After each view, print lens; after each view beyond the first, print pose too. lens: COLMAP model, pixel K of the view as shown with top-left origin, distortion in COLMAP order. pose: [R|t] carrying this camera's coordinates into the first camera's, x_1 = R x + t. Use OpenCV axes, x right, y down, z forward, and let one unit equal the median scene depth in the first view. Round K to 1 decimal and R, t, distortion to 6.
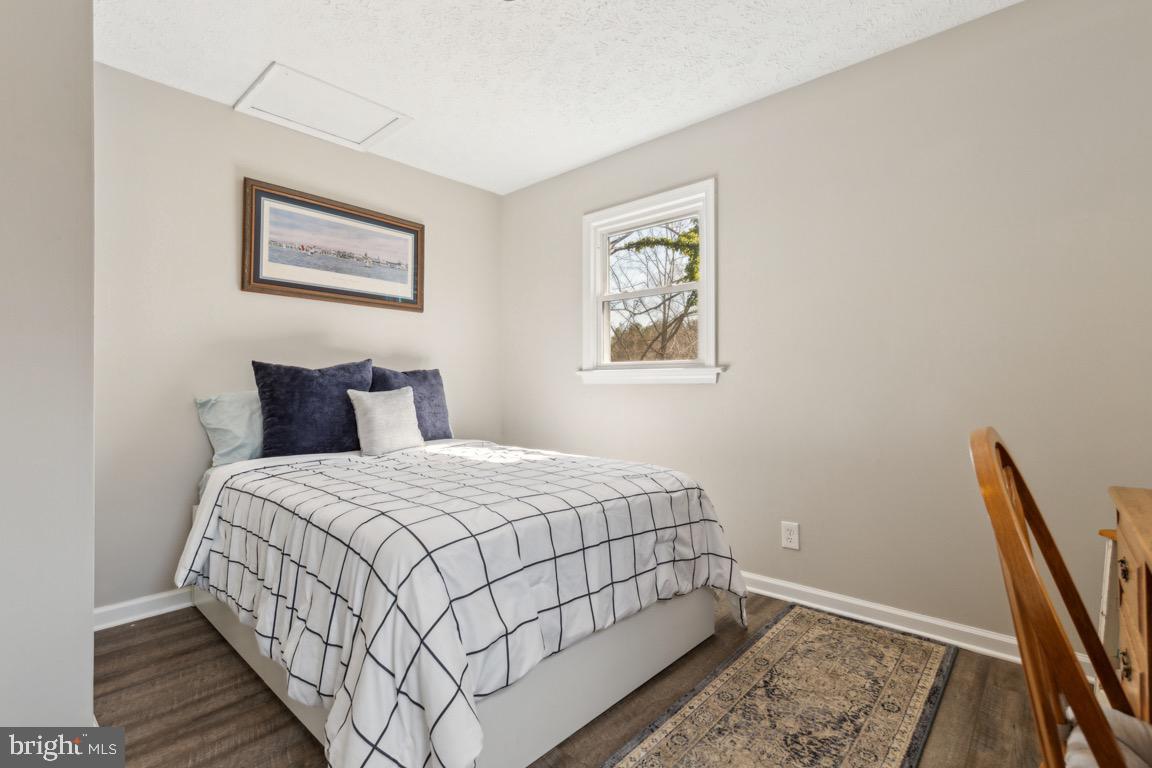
lens RADIAL K [[533.5, 0, 573.3], [0, 533.5, 372.8], [0, 0, 1]] dist [-0.000464, -0.000182]
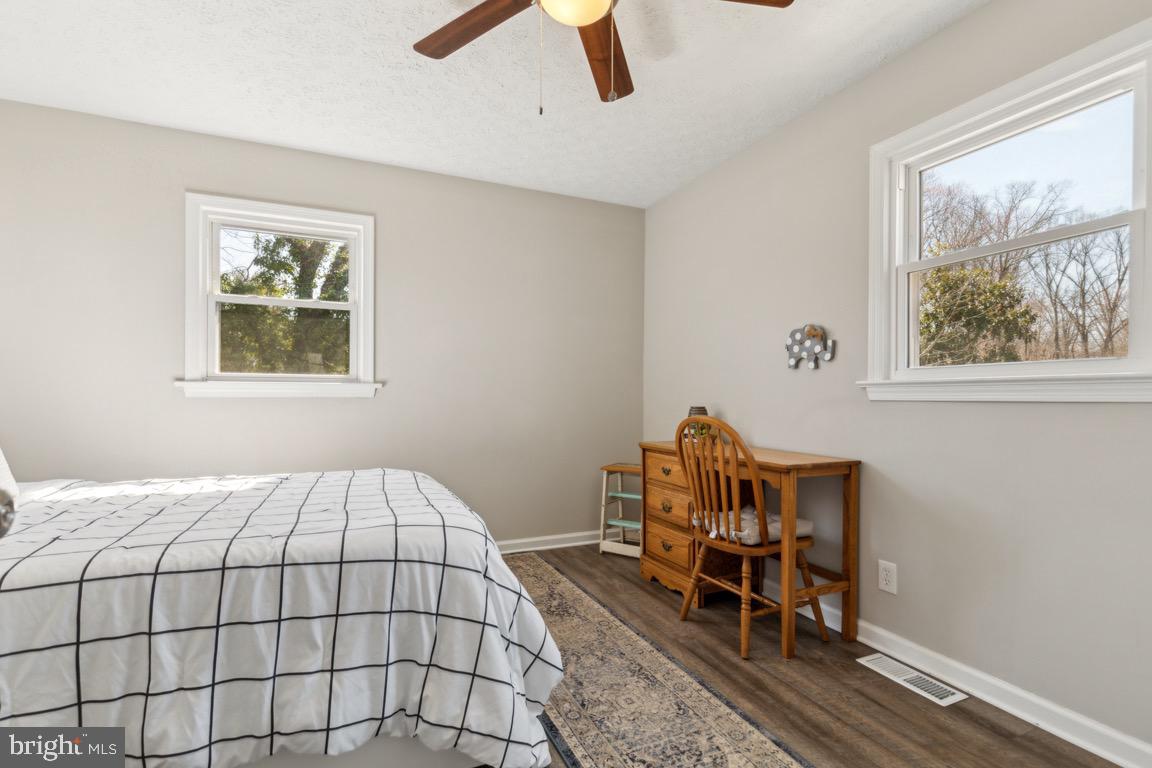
lens RADIAL K [[527.7, 0, 568.9], [0, 527.7, 390.9], [0, 0, 1]] dist [0.001266, -0.000183]
pose [[0.410468, 0.015516, 0.911743, -0.571930], [-0.022356, 0.999726, -0.006949, 0.004566], [-0.911601, -0.017531, 0.410703, 0.148855]]
